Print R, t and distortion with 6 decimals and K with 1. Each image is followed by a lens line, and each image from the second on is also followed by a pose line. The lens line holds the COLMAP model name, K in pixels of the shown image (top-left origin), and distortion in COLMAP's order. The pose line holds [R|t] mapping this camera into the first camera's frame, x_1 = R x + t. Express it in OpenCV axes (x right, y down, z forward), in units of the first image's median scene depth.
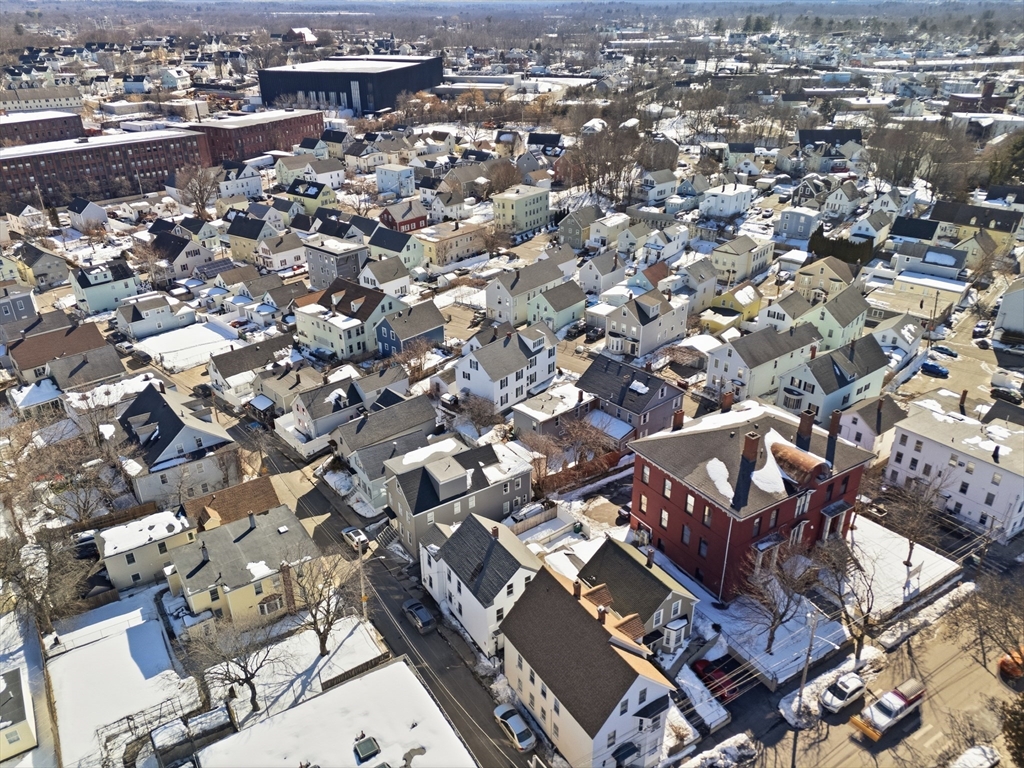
lens RADIAL K [[742.2, 0, 518.0], [0, 742.2, 383.2], [0, 0, 1]] dist [0.075065, -0.028566]
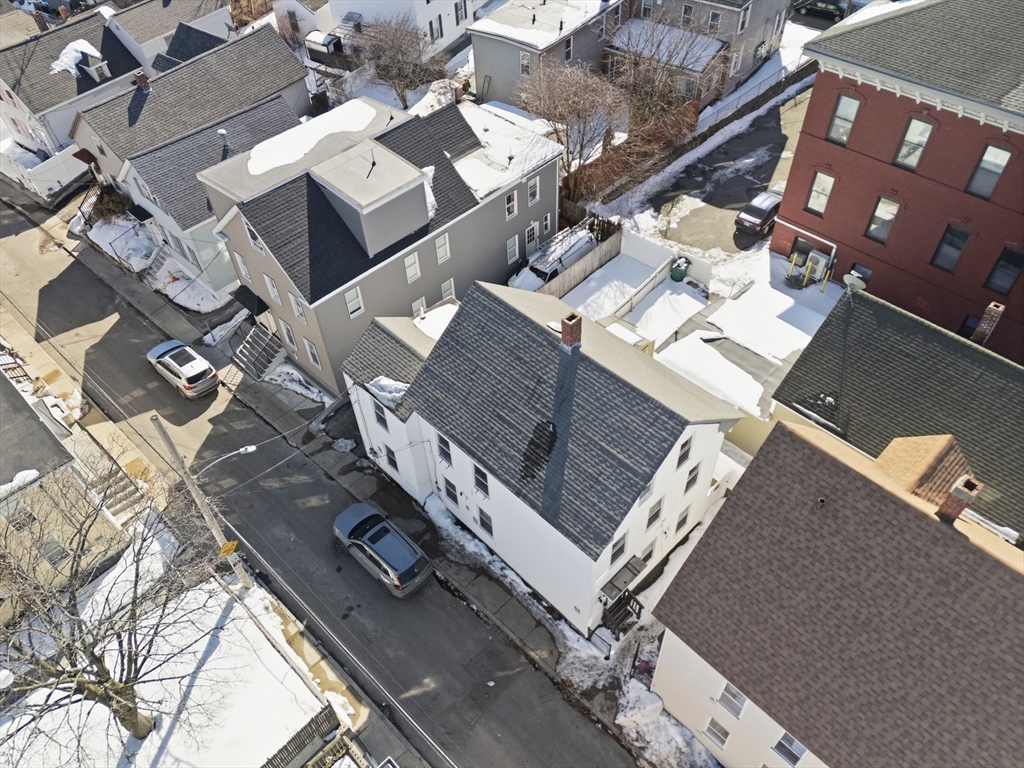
lens RADIAL K [[742.2, 0, 508.0], [0, 742.2, 386.5], [0, 0, 1]] dist [0.075065, -0.028566]
pose [[0.980486, -0.164988, 0.106894, -0.080911], [0.115091, 0.922563, 0.368281, 0.078211], [-0.159379, -0.348792, 0.923549, 0.557199]]
